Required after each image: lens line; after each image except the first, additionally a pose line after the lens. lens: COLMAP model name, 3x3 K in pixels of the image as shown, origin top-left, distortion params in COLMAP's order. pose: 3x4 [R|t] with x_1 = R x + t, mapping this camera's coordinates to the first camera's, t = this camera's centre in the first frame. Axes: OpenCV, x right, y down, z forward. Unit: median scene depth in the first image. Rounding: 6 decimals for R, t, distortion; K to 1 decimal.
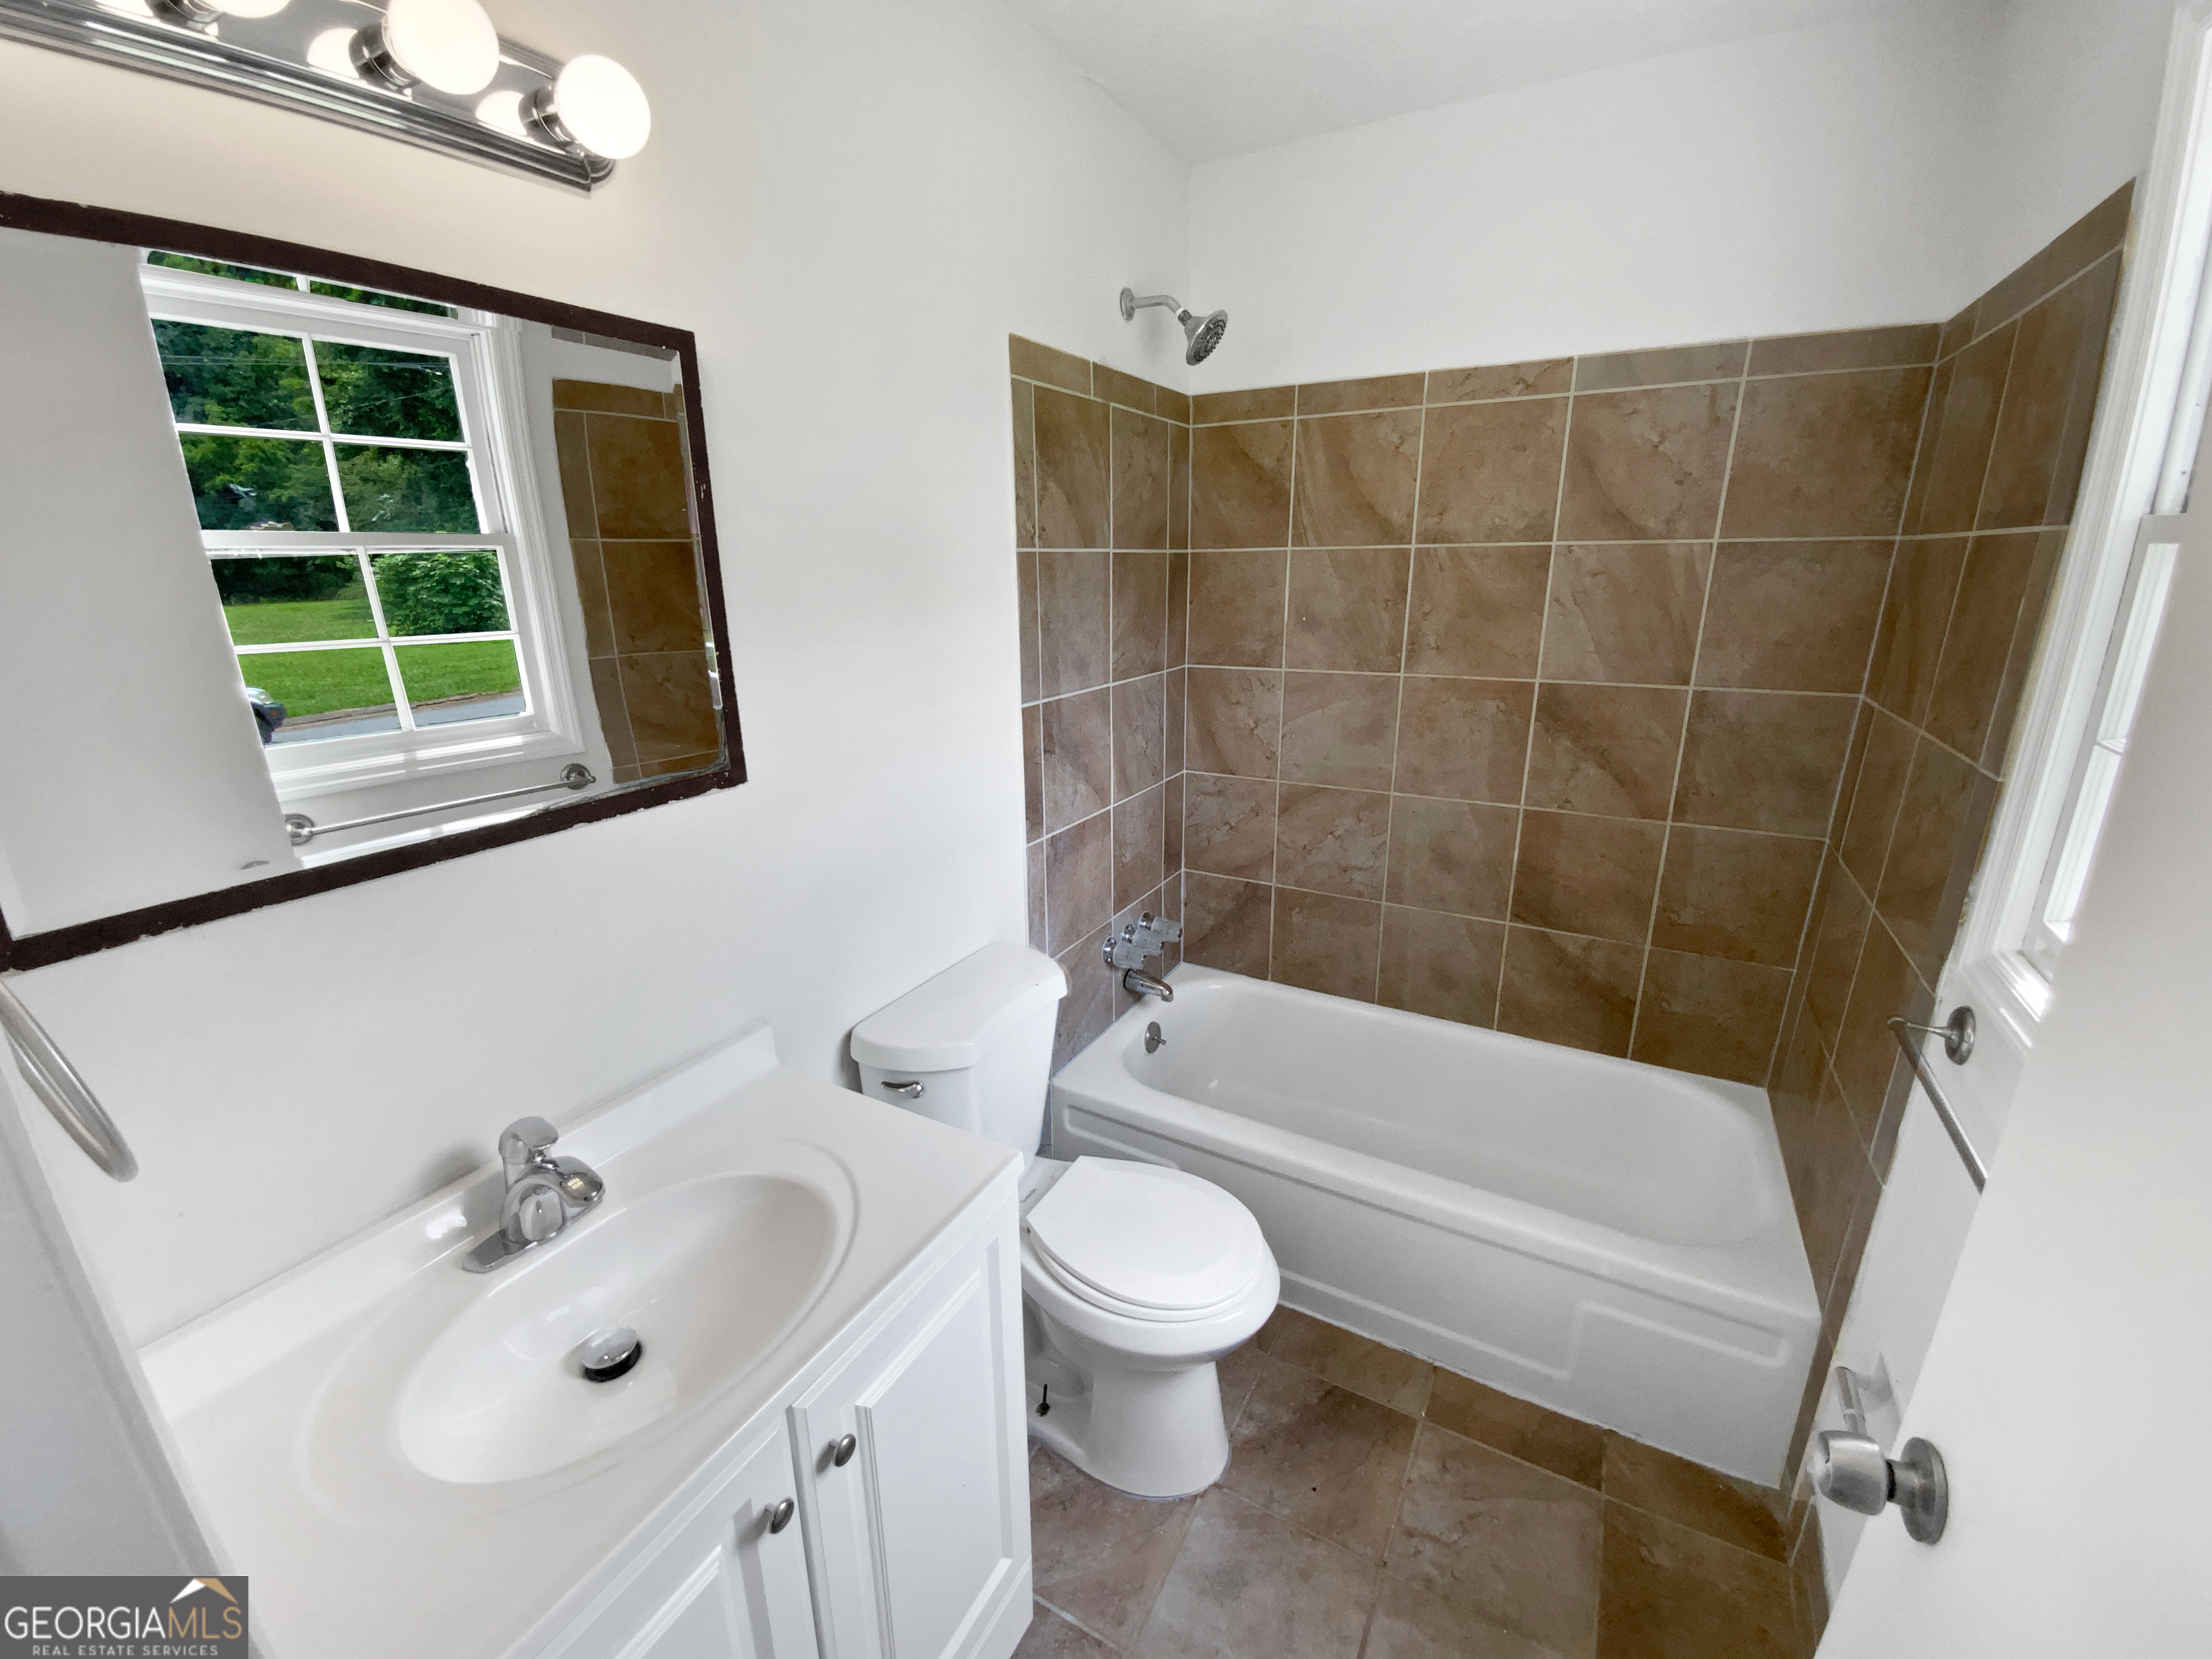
lens RADIAL K [[910.2, 0, 1110.1], [0, 910.2, 833.0], [0, 0, 1]] dist [-0.017597, -0.003567]
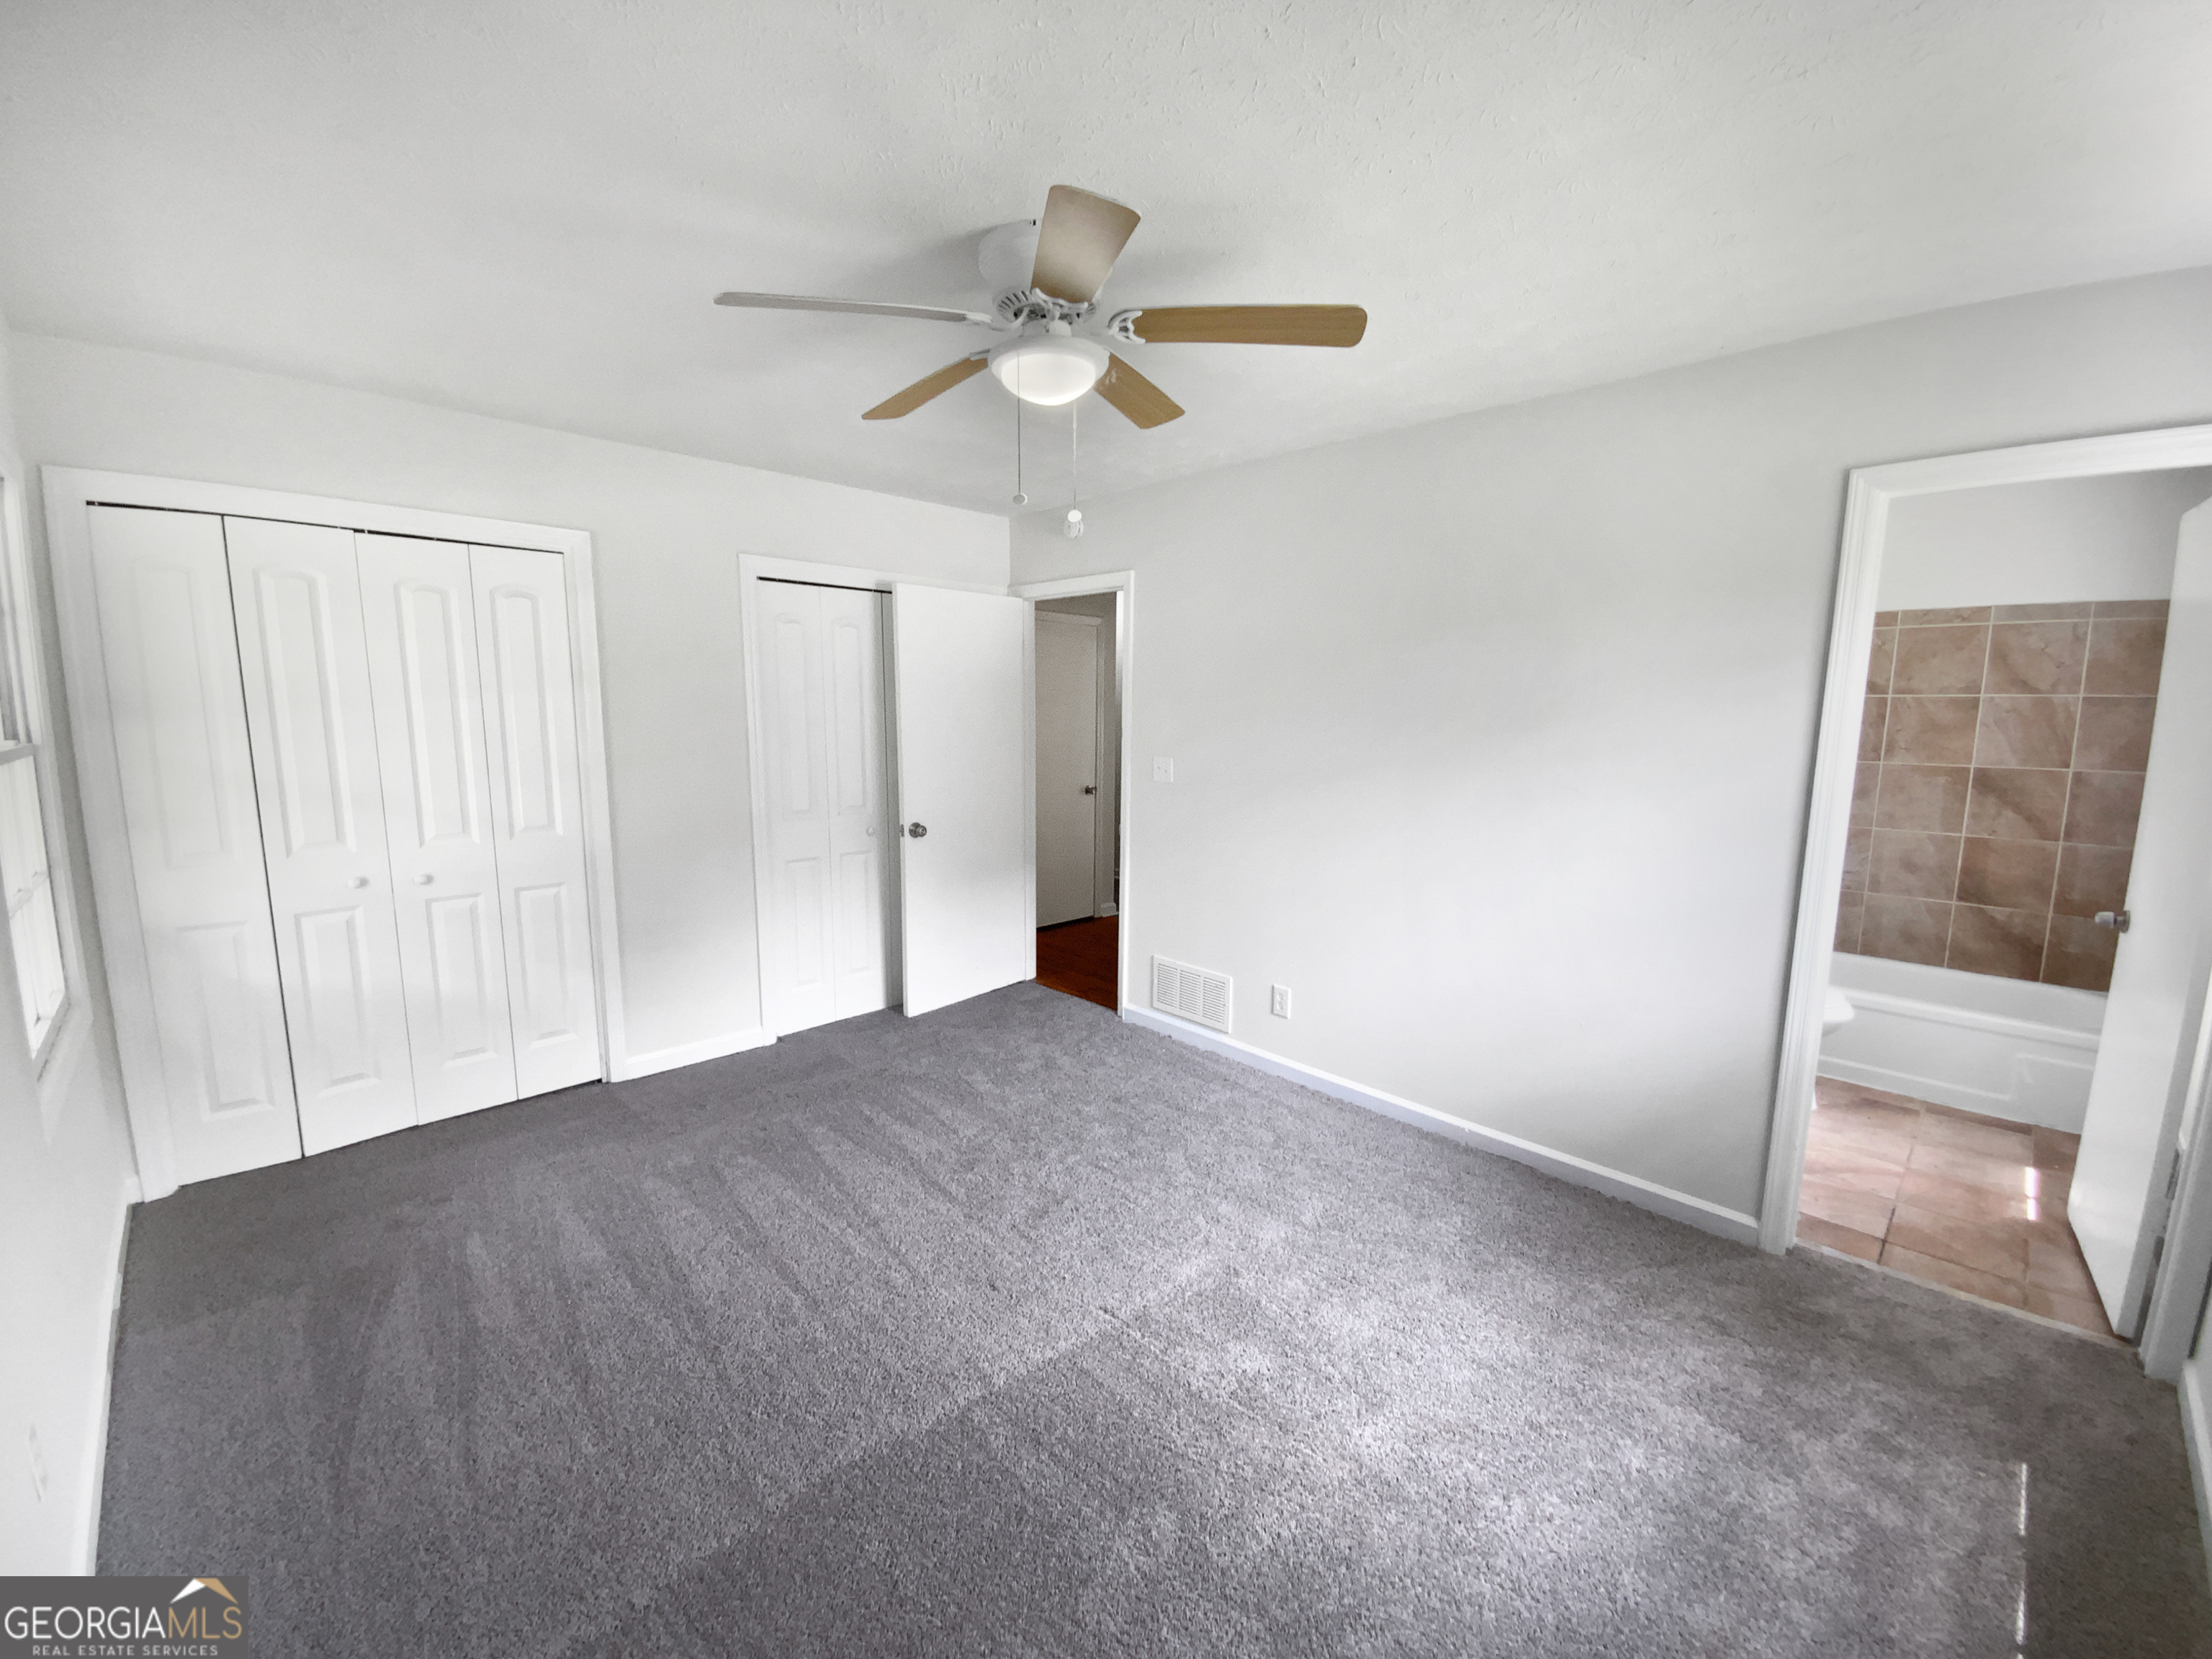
lens RADIAL K [[910.2, 0, 1088.3], [0, 910.2, 825.1], [0, 0, 1]] dist [-0.017597, -0.003567]
pose [[0.951771, 0.059731, -0.300938, -0.706119], [-0.106636, 0.984117, -0.141925, 0.407868], [0.287681, 0.167171, 0.943024, -1.242144]]
